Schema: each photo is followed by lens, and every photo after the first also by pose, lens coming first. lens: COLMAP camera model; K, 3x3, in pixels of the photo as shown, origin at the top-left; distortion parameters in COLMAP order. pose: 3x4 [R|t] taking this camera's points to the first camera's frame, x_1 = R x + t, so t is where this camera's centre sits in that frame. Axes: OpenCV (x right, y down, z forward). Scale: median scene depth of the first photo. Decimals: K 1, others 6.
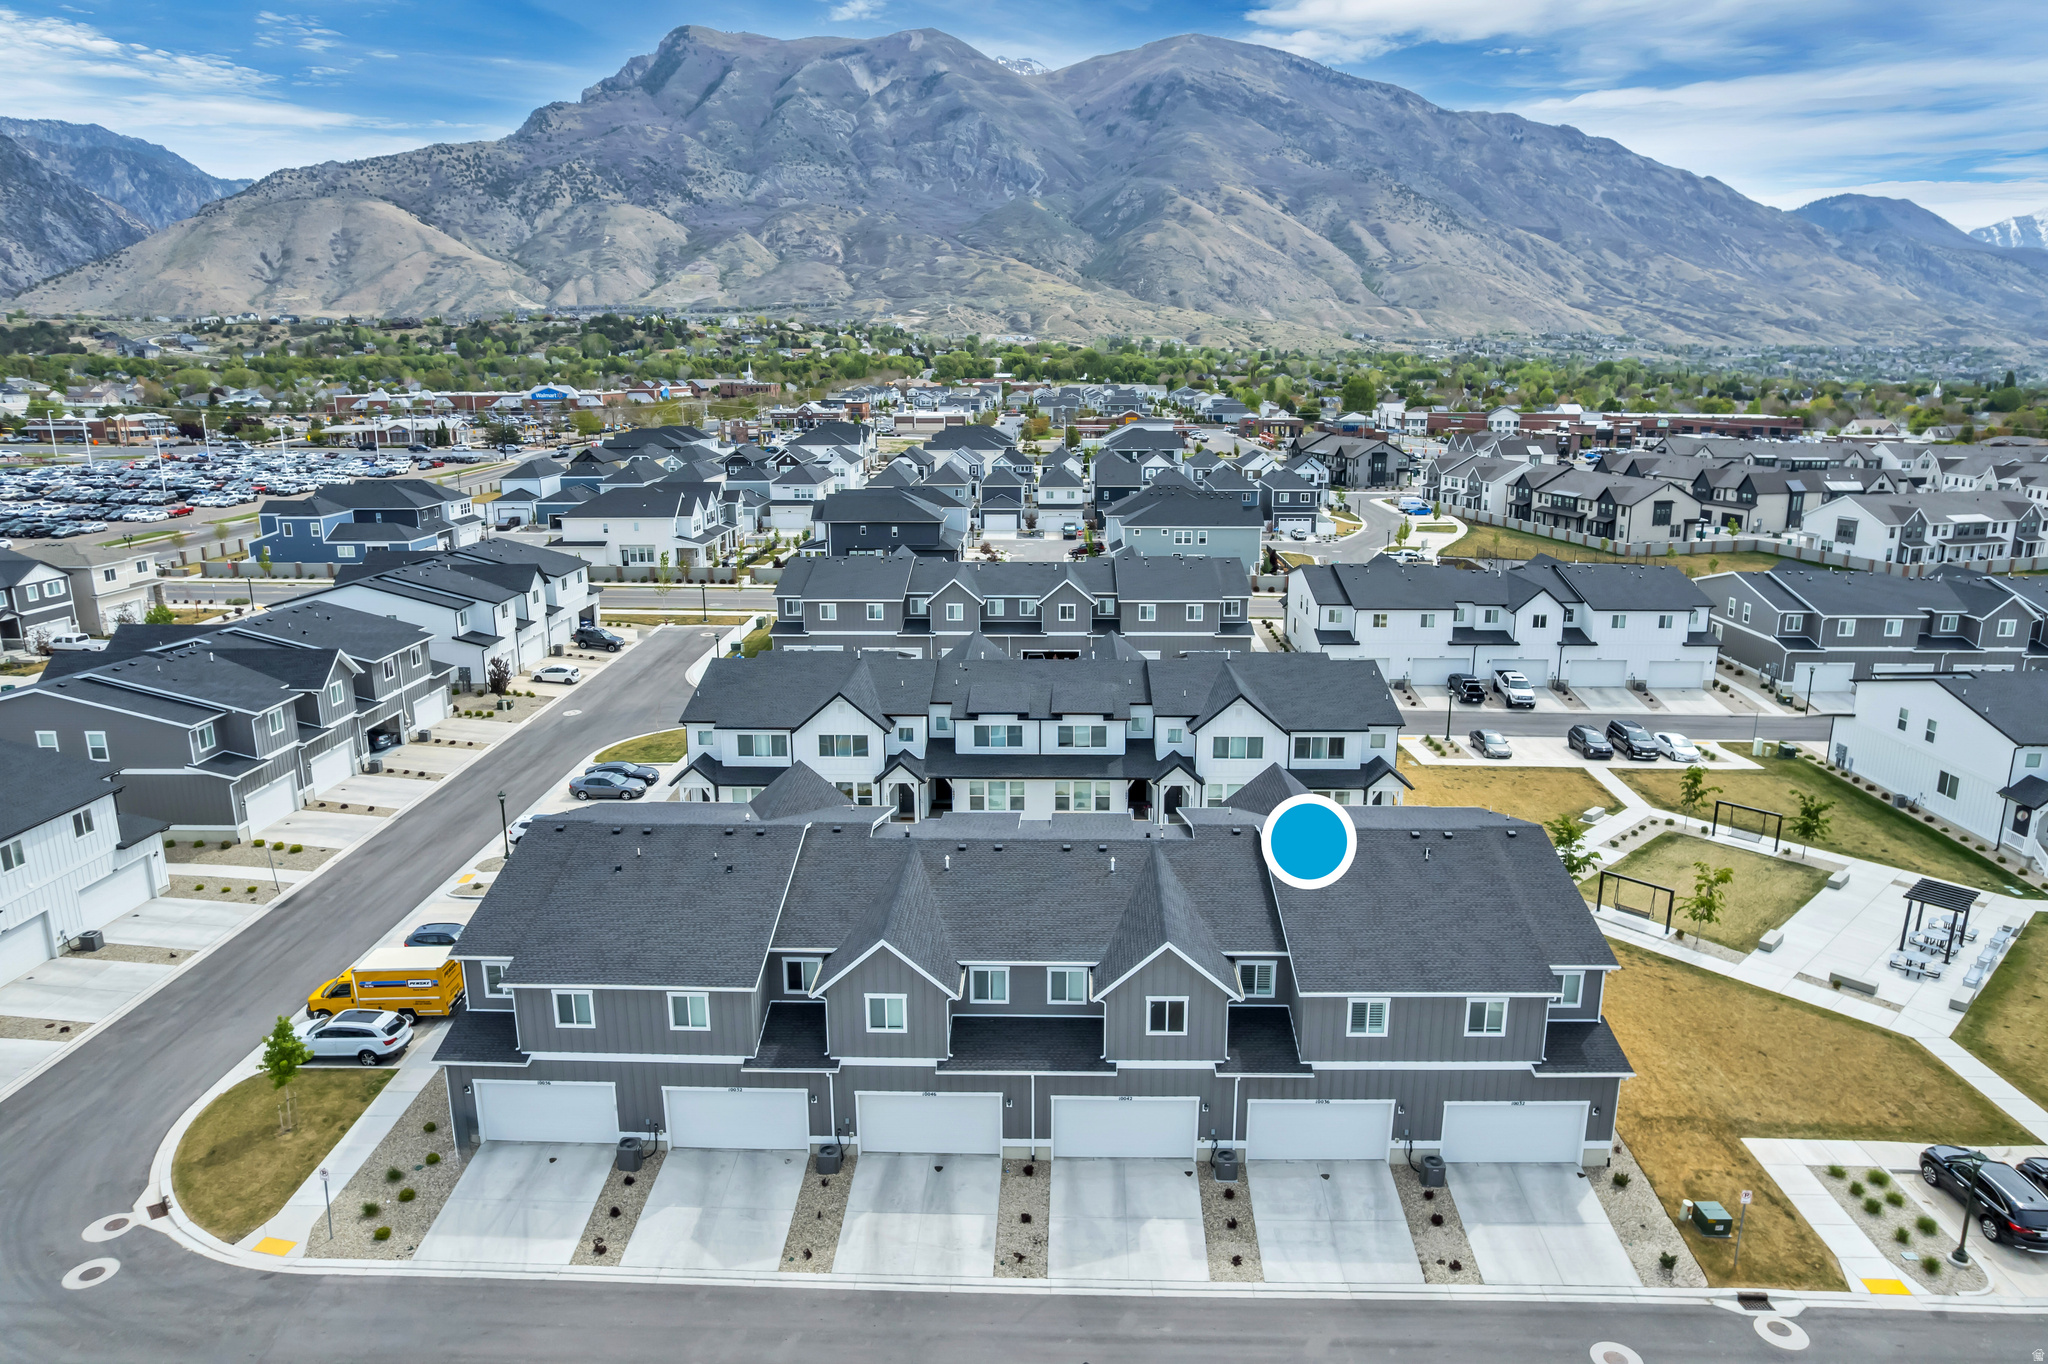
lens RADIAL K [[1311.3, 0, 1032.1], [0, 1311.3, 676.1], [0, 0, 1]] dist [-0.079785, 0.073057]
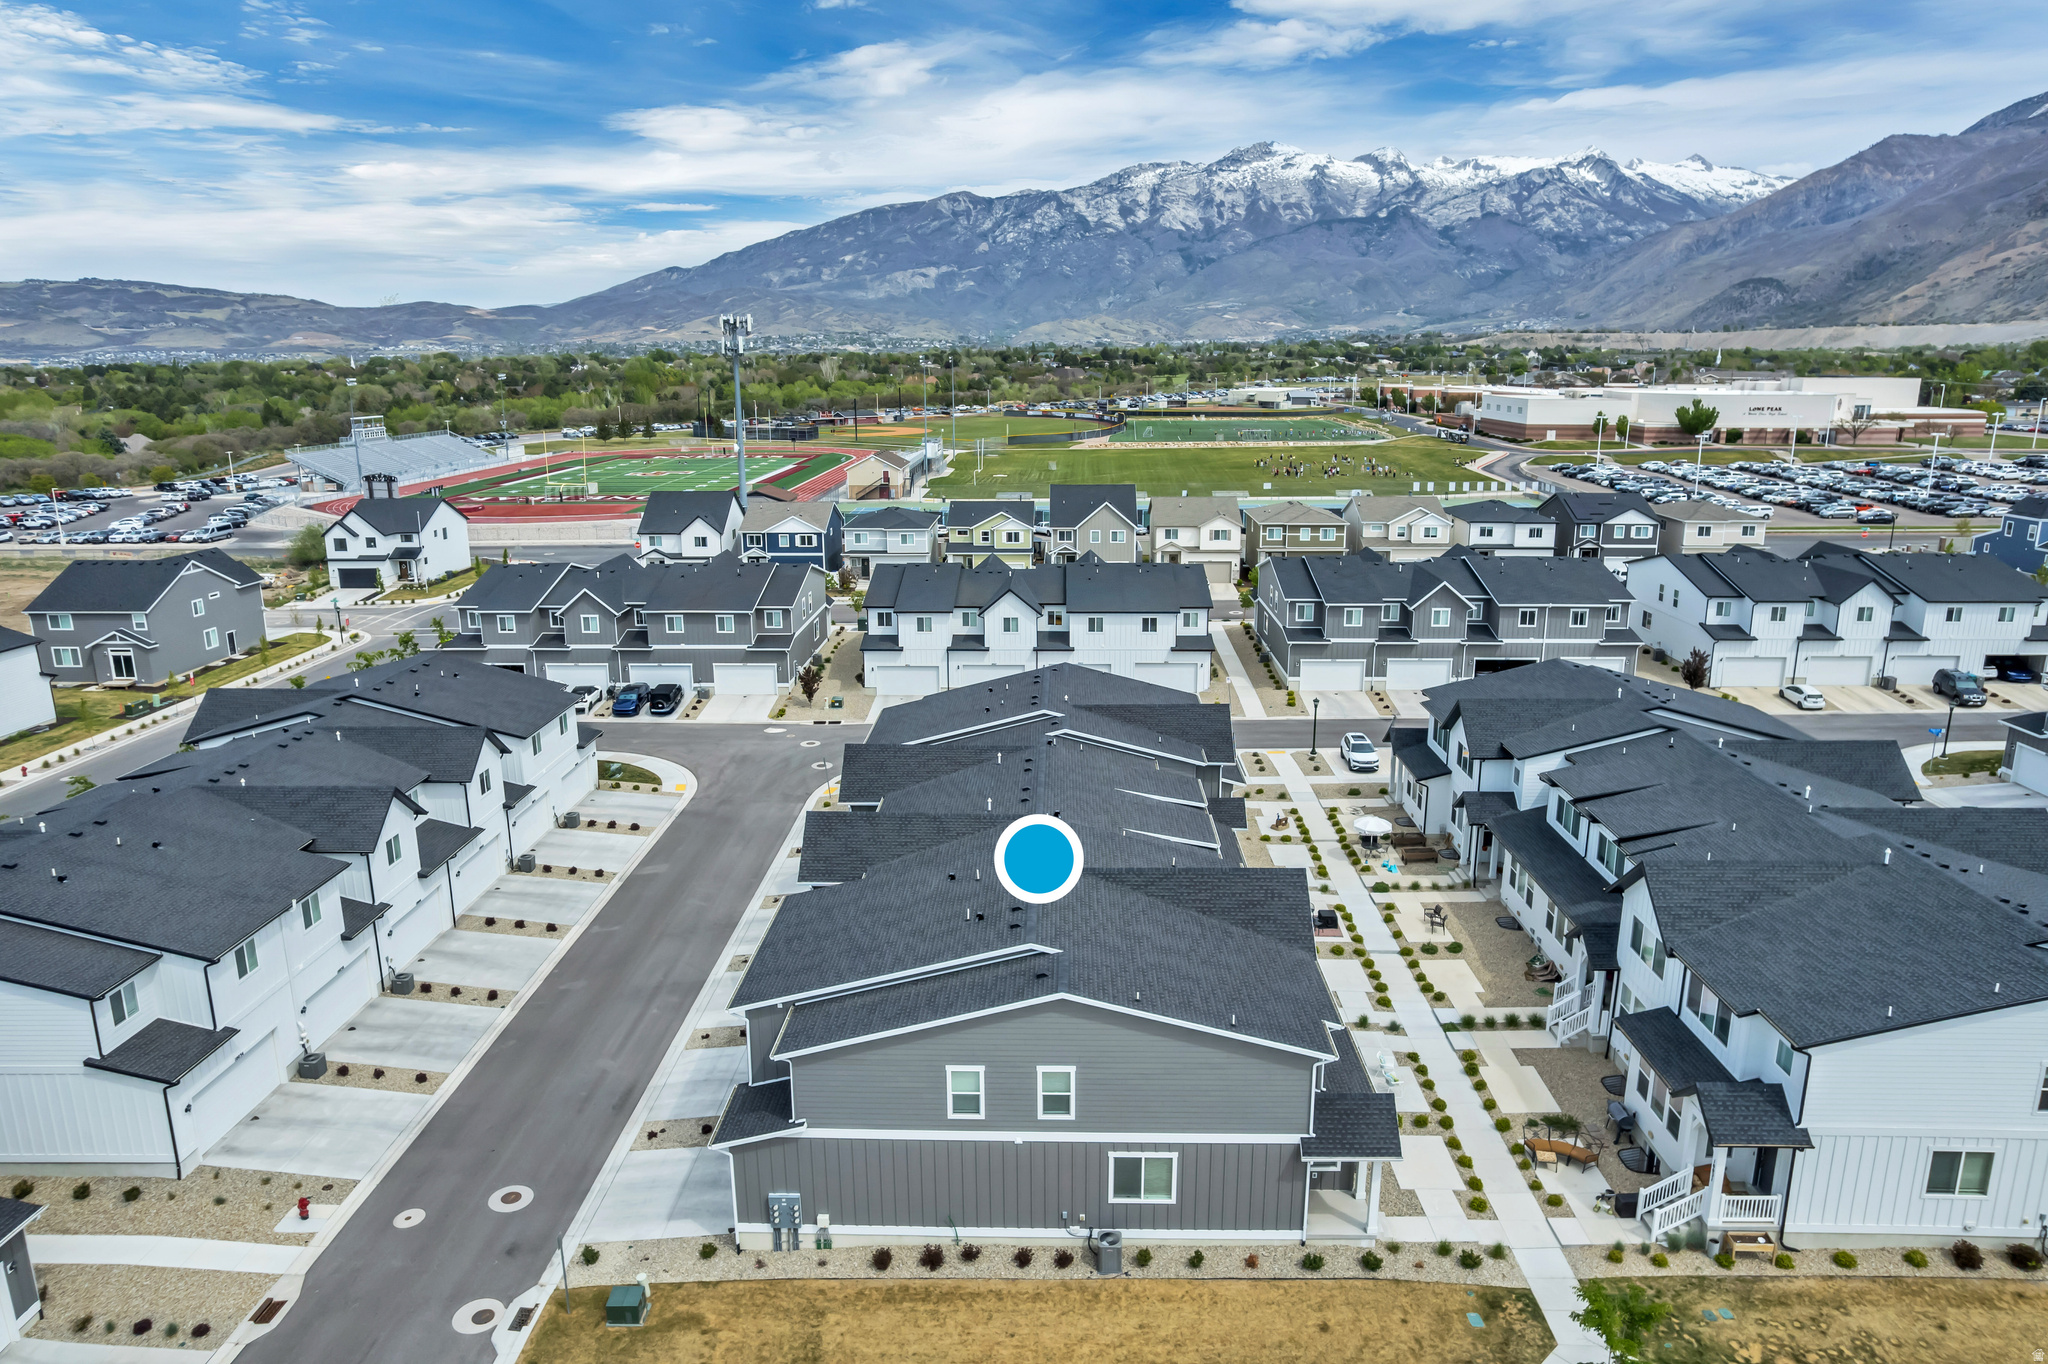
lens RADIAL K [[1311.3, 0, 1032.8], [0, 1311.3, 675.8], [0, 0, 1]] dist [-0.079785, 0.073057]
pose [[-0.003093, 0.239041, -0.971005, 0.289315], [-0.230678, 0.944650, 0.233288, -0.057783], [0.973025, 0.224711, 0.052220, 0.254277]]
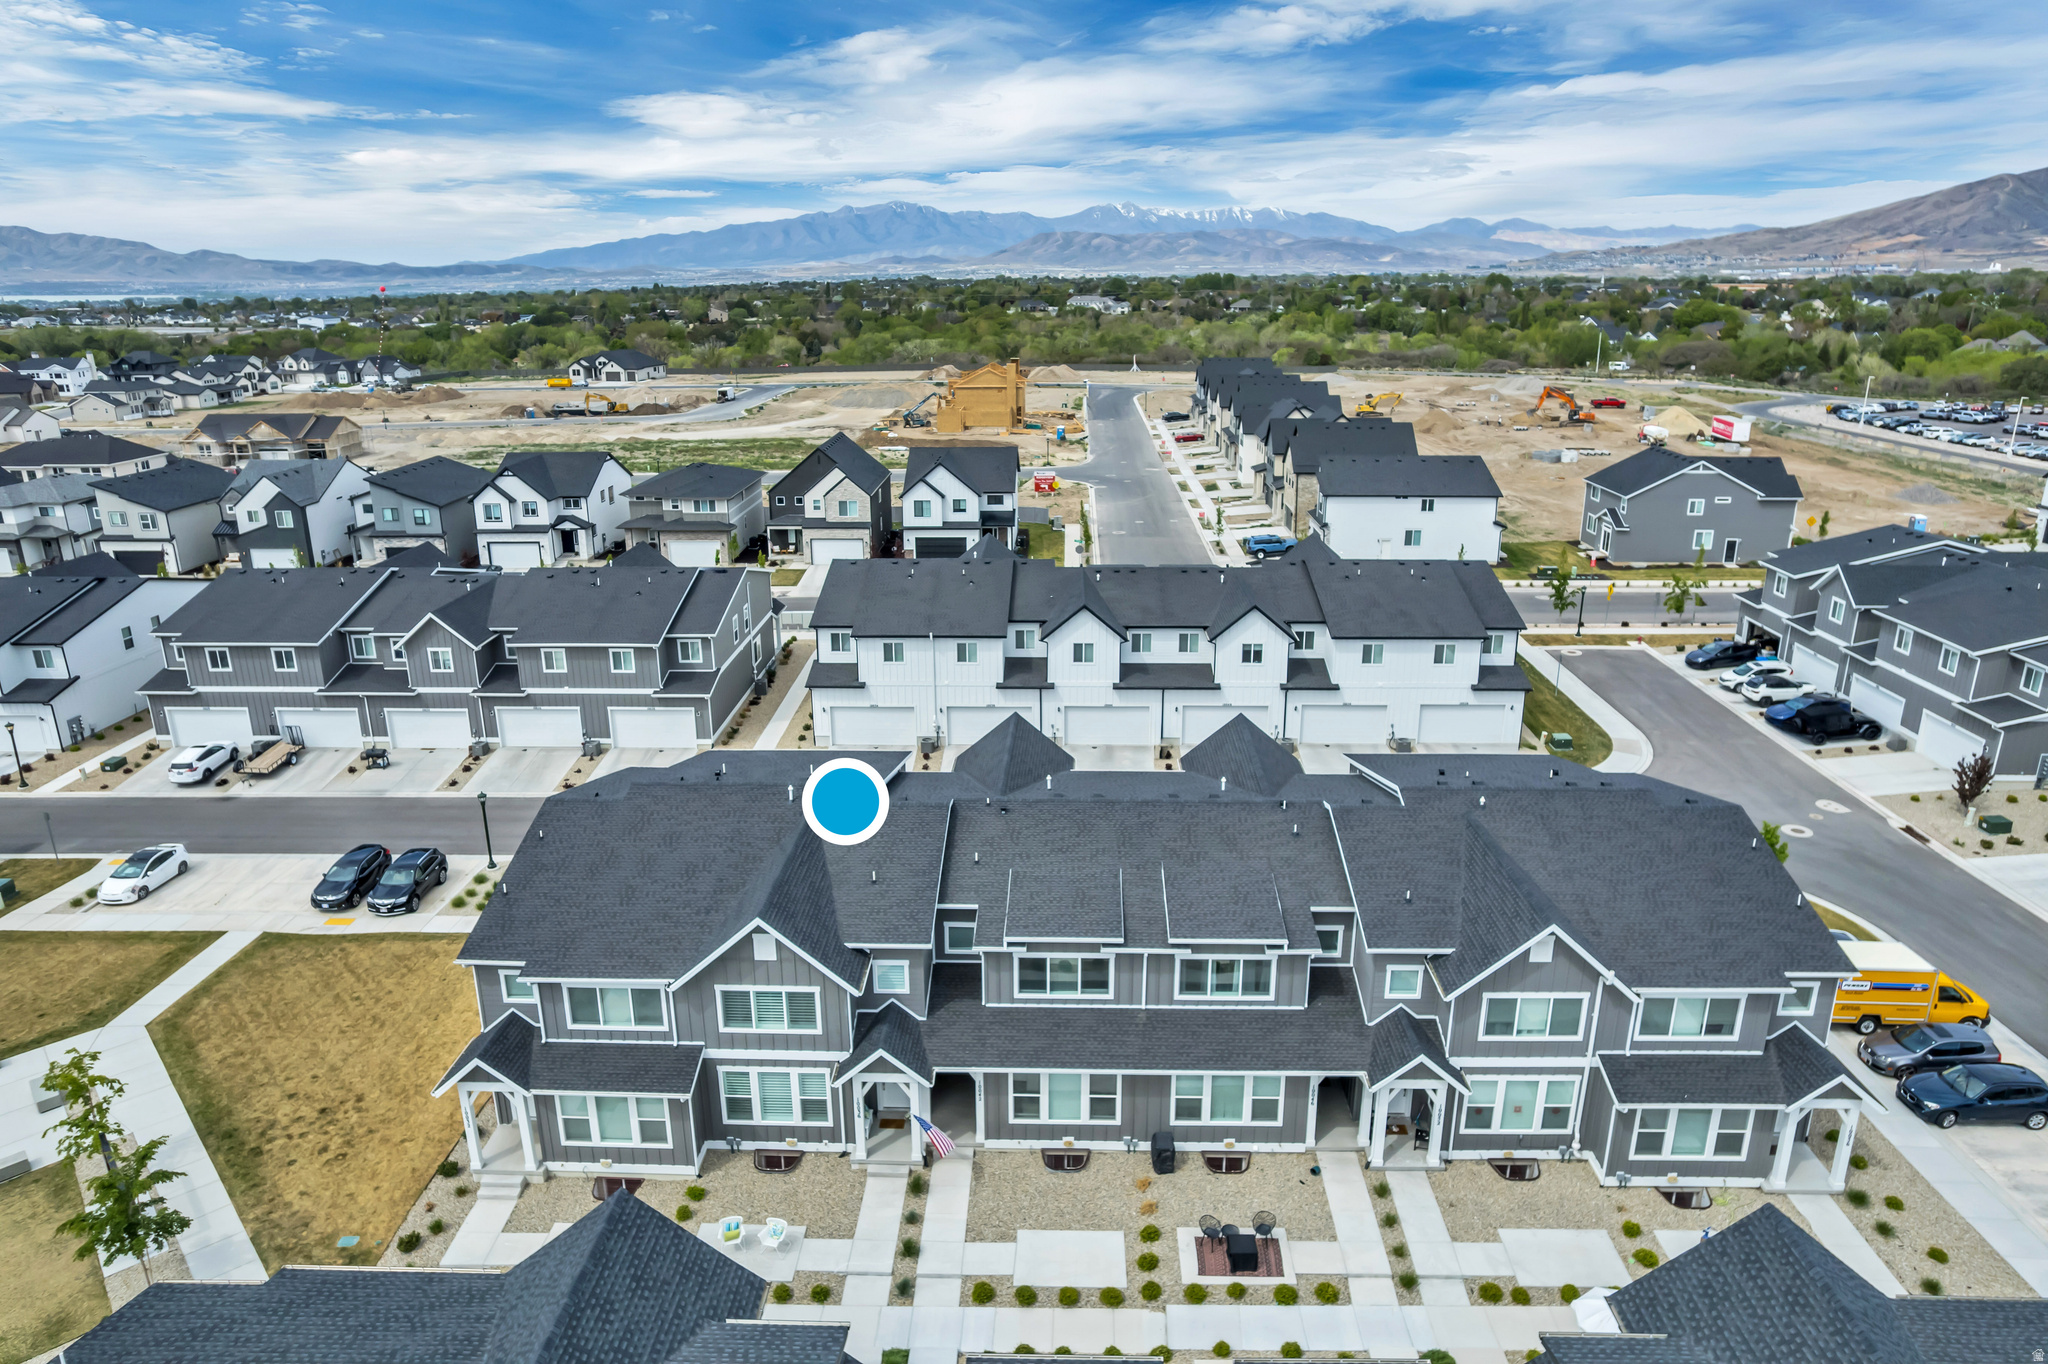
lens RADIAL K [[1311.3, 0, 1034.3], [0, 1311.3, 676.9], [0, 0, 1]] dist [-0.079785, 0.073057]
pose [[-0.999951, 0.004319, 0.008939, 0.017059], [0.008308, 0.857019, 0.515218, -0.110633], [-0.005436, 0.515267, -0.857012, 0.474315]]
